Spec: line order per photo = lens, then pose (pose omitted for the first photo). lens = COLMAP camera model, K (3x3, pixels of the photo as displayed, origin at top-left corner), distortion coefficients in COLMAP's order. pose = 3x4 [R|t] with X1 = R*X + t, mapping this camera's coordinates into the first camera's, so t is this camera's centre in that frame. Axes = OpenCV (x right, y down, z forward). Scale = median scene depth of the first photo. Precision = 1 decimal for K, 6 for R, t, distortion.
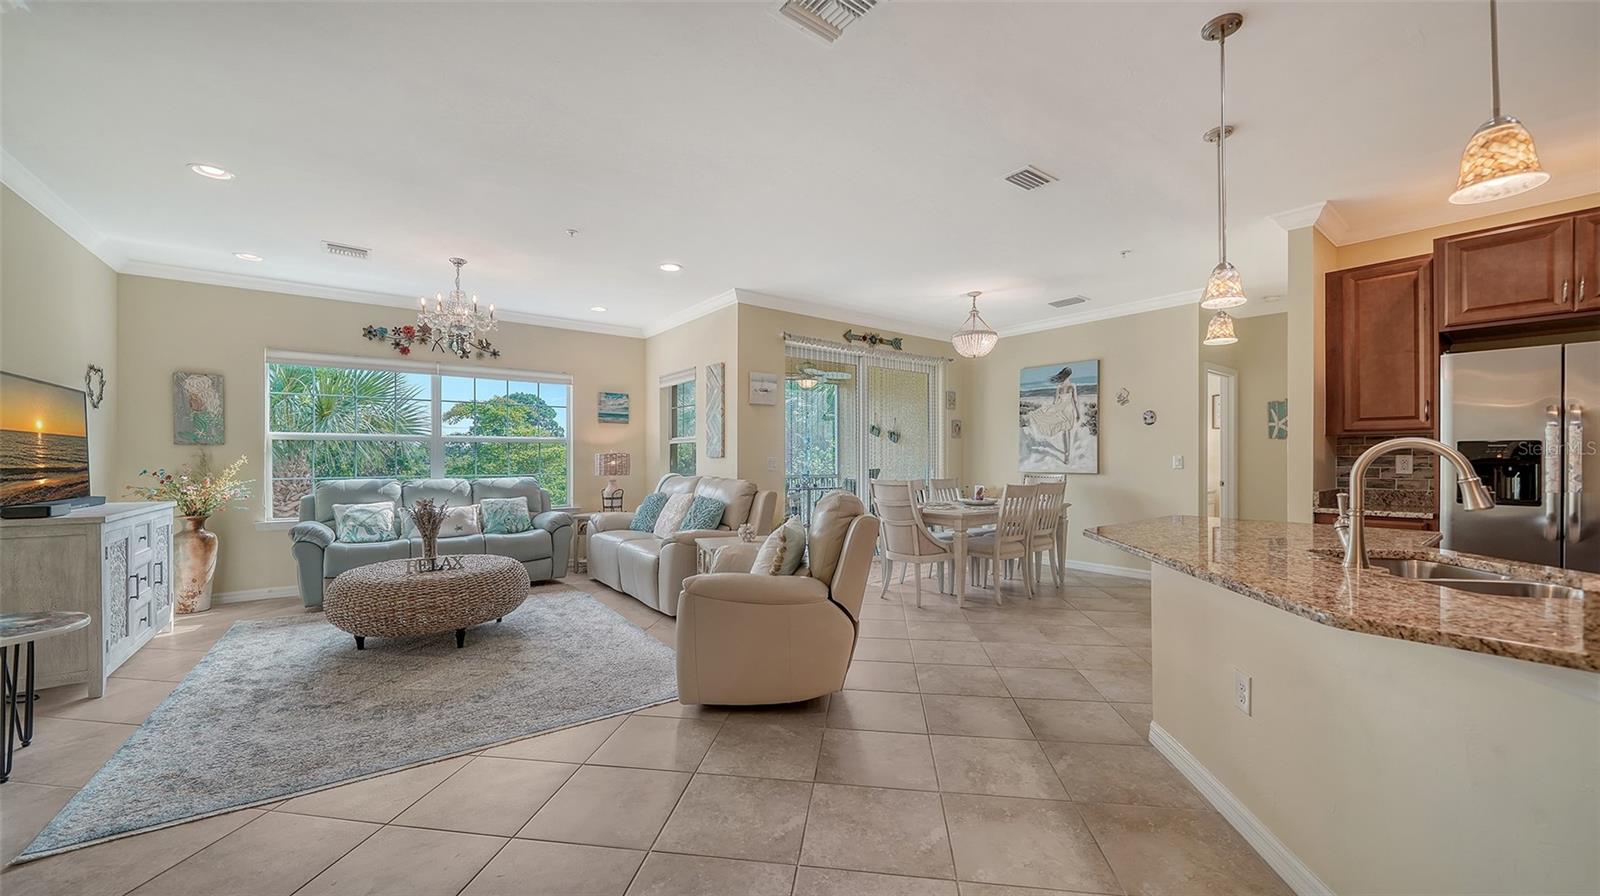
lens RADIAL K [[587.4, 0, 800.0], [0, 587.4, 448.0], [0, 0, 1]] dist [-0.014345, 0.000213]
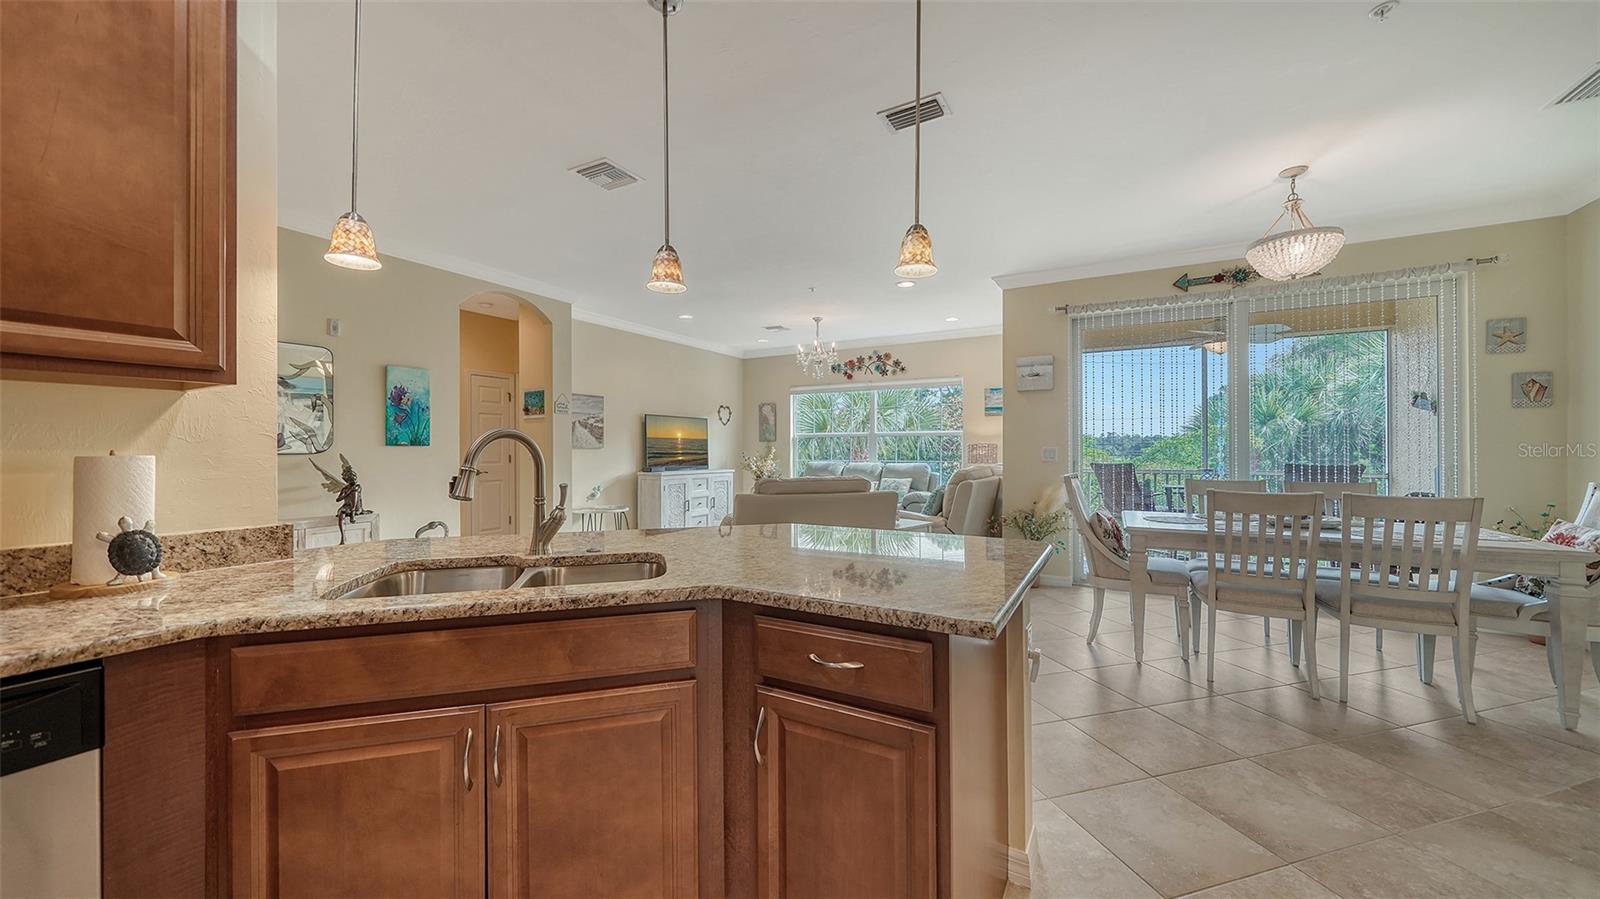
lens RADIAL K [[569.0, 0, 806.0], [0, 569.0, 425.0], [0, 0, 1]] dist [-0.000183, 0.000076]
pose [[0.396414, -0.037165, -0.917319, 0.592331], [0.017591, 0.999304, -0.032885, 0.003618], [0.917903, -0.003101, 0.396792, 0.302083]]
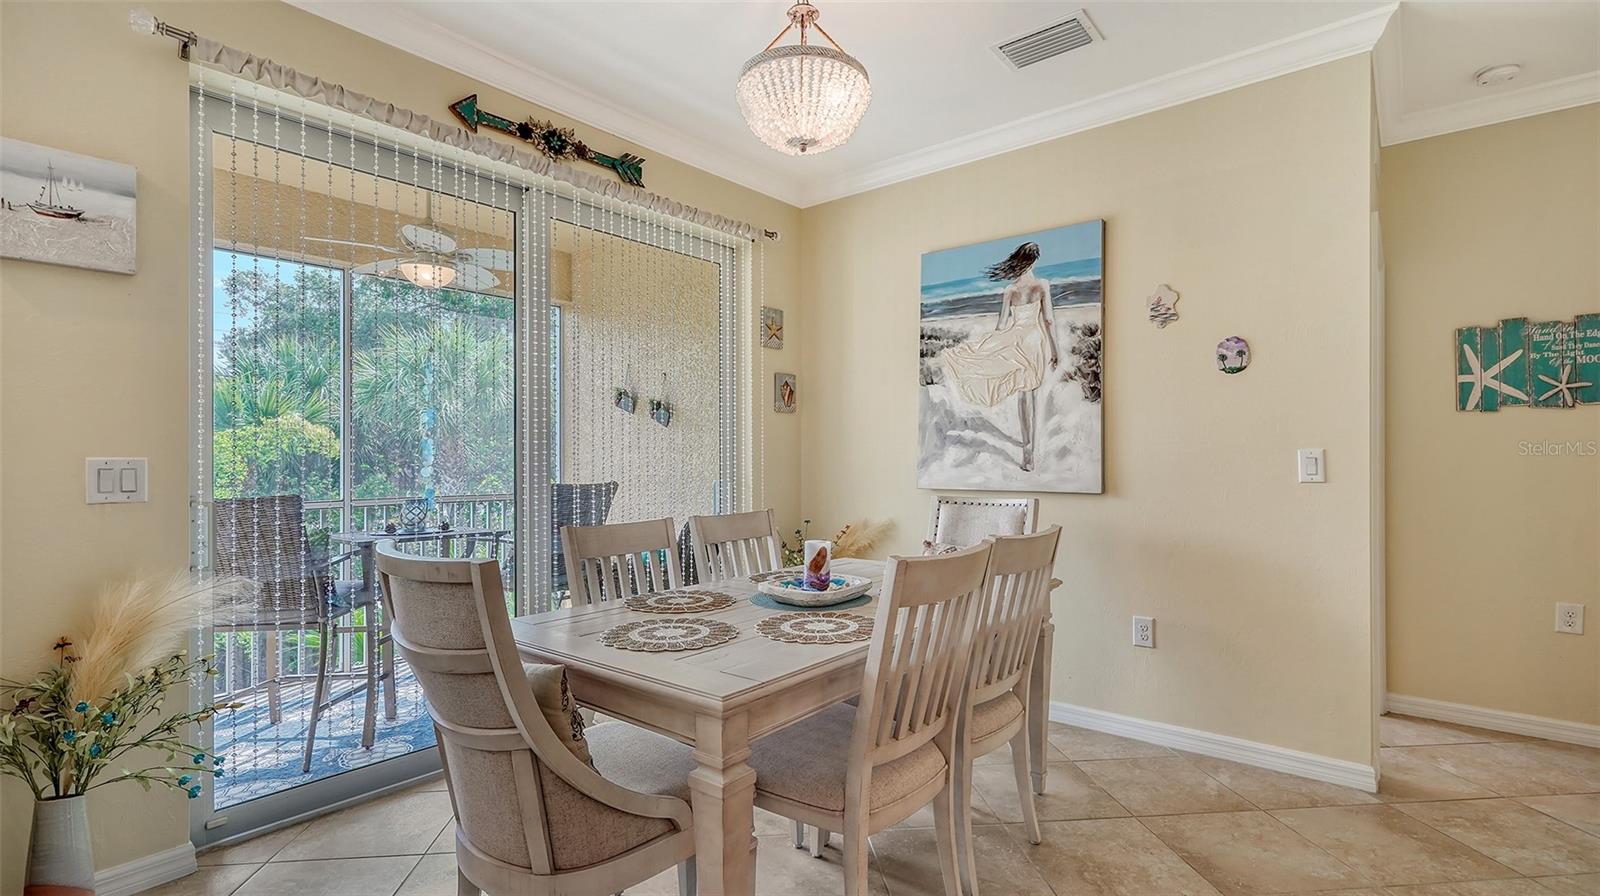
lens RADIAL K [[745.2, 0, 800.0], [0, 745.2, 448.0], [0, 0, 1]] dist [0.000389, 0.000034]
pose [[0.974332, -0.000979, 0.225113, 0.191061], [0.000084, 0.999992, 0.003985, 0.009747], [-0.225115, -0.003864, 0.974325, 0.563083]]
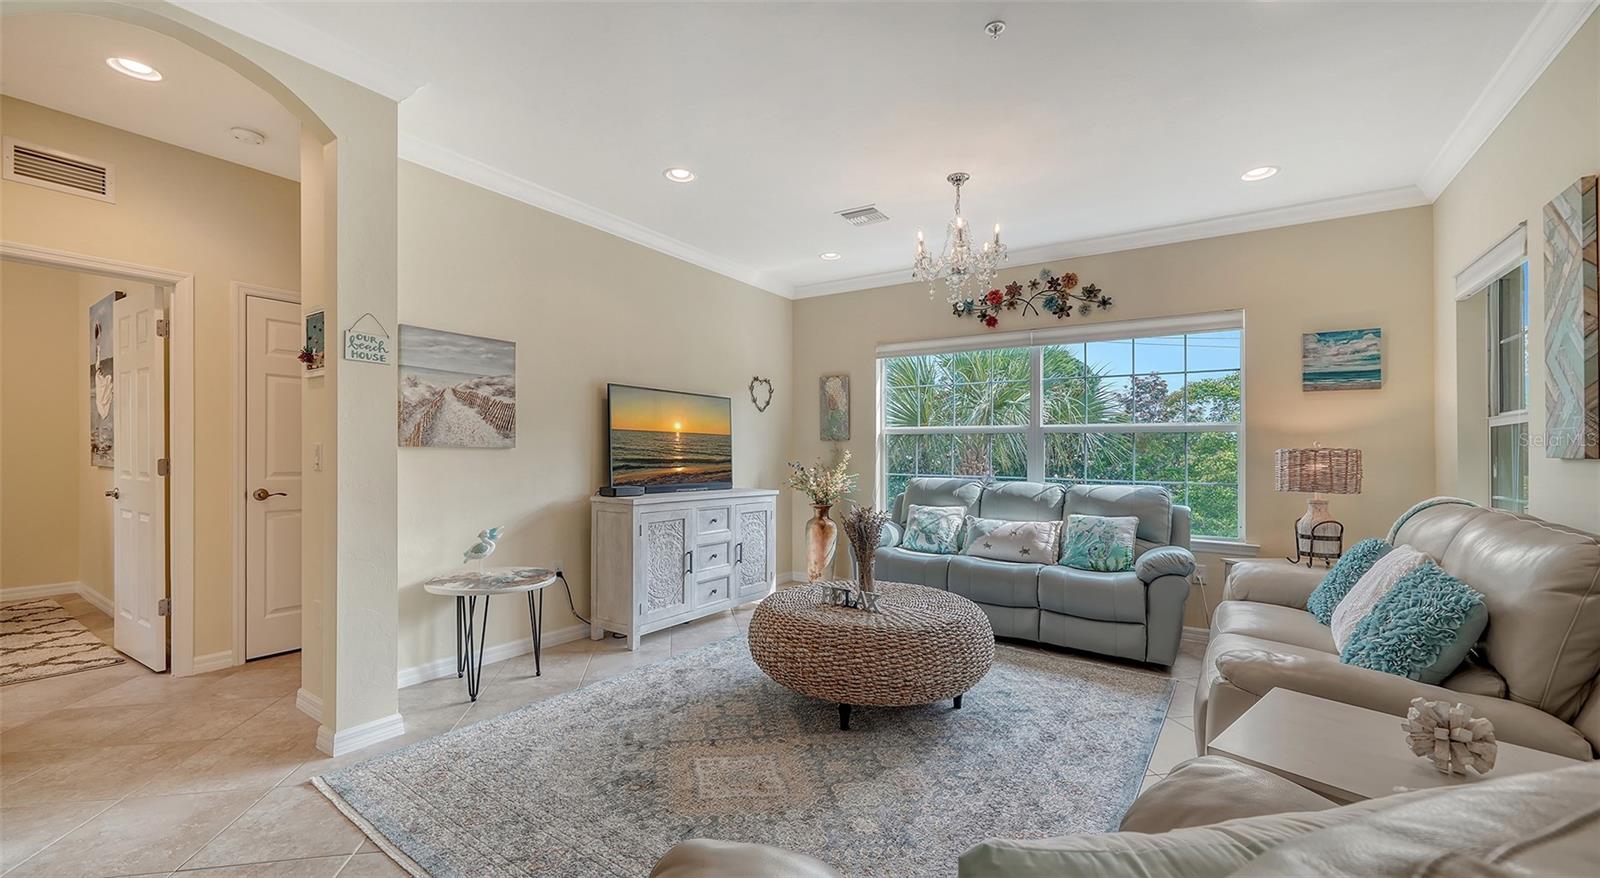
lens RADIAL K [[629.1, 0, 797.1], [0, 629.1, 450.4], [0, 0, 1]] dist [0.002340, 0.000137]
pose [[0.315035, 0.002150, -0.949078, 0.065004], [0.006134, 0.999972, 0.004301, 0.006051], [0.949060, -0.007177, 0.315013, 0.447662]]
